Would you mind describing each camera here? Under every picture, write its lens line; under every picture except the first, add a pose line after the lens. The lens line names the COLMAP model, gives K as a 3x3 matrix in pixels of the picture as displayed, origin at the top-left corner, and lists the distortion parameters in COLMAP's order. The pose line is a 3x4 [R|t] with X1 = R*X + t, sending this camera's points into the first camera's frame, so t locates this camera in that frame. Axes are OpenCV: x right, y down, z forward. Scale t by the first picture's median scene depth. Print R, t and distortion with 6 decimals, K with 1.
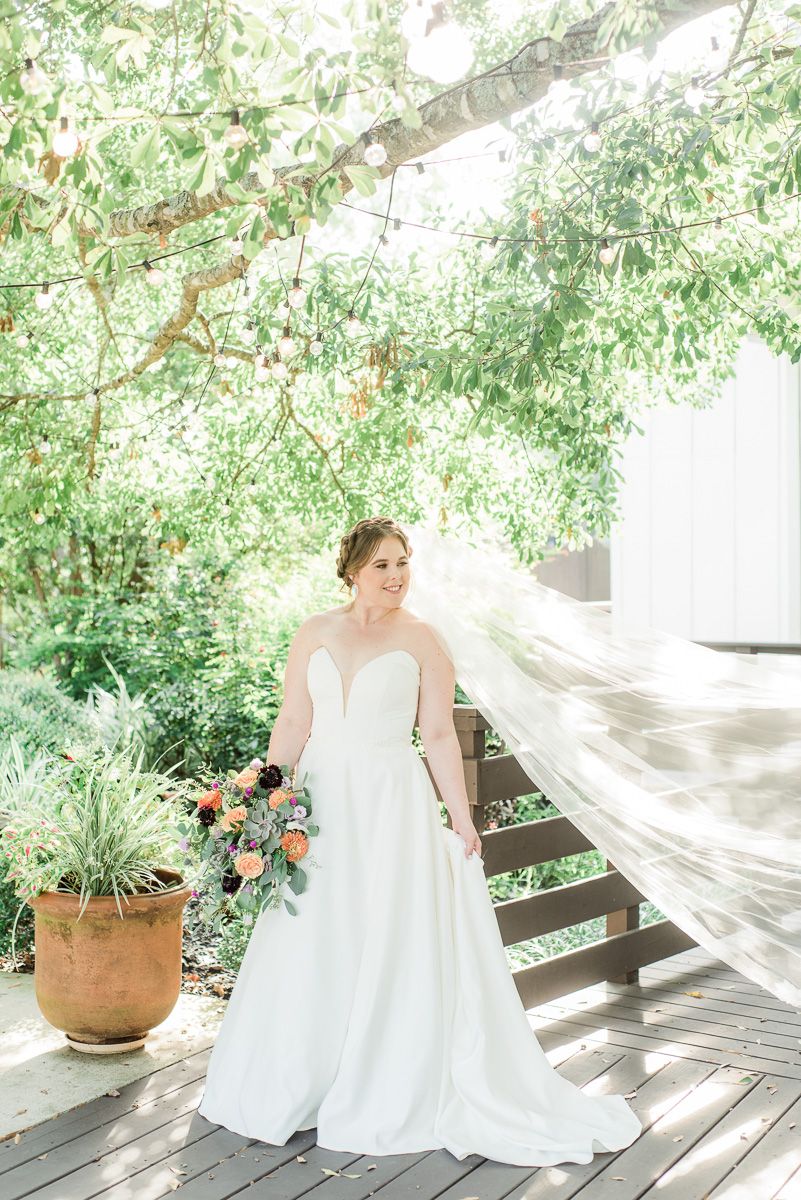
lens RADIAL K [[2428.8, 0, 402.1], [0, 2428.8, 646.1], [0, 0, 1]] dist [-0.009885, 0.469029]
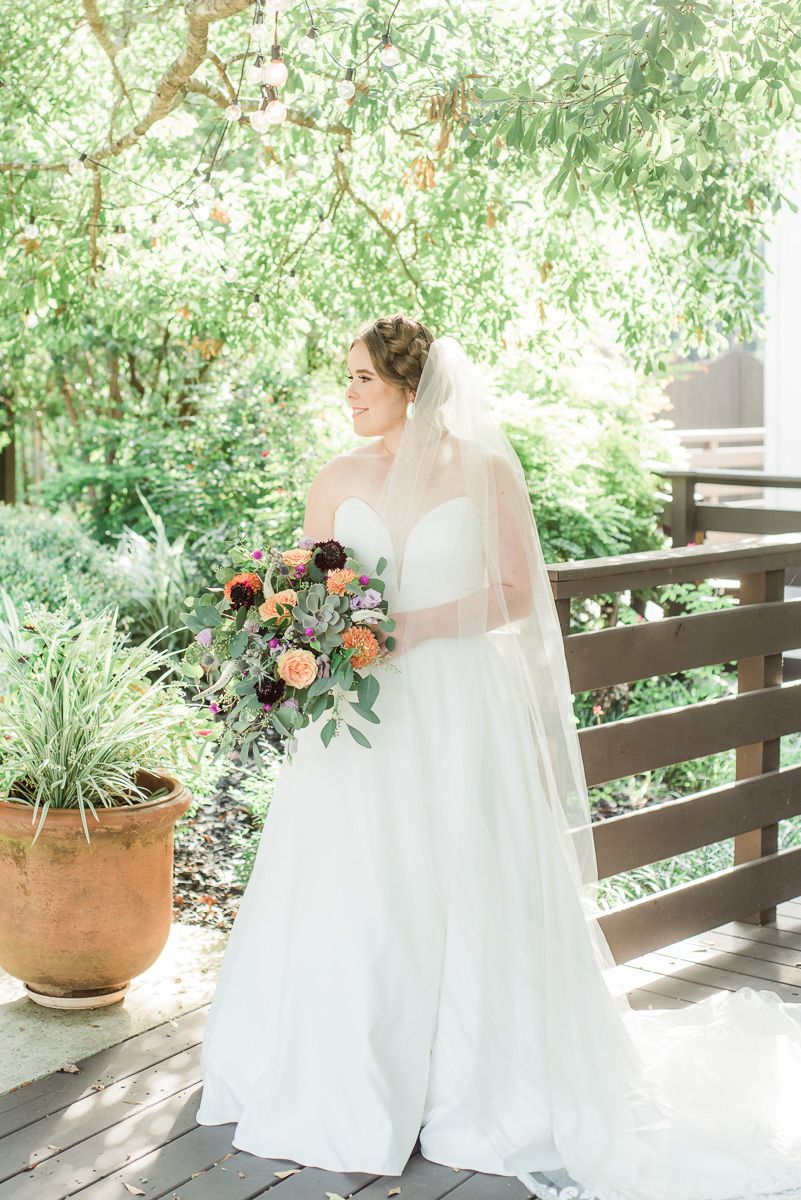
lens RADIAL K [[2439.2, 0, 398.6], [0, 2439.2, 556.7], [0, 0, 1]] dist [-1.029799, 10.102173]
pose [[0.995208, 0.007294, -0.097507, 0.048081], [-0.003625, 0.999281, 0.037751, -0.004941], [0.097712, -0.037217, 0.994519, 0.231575]]
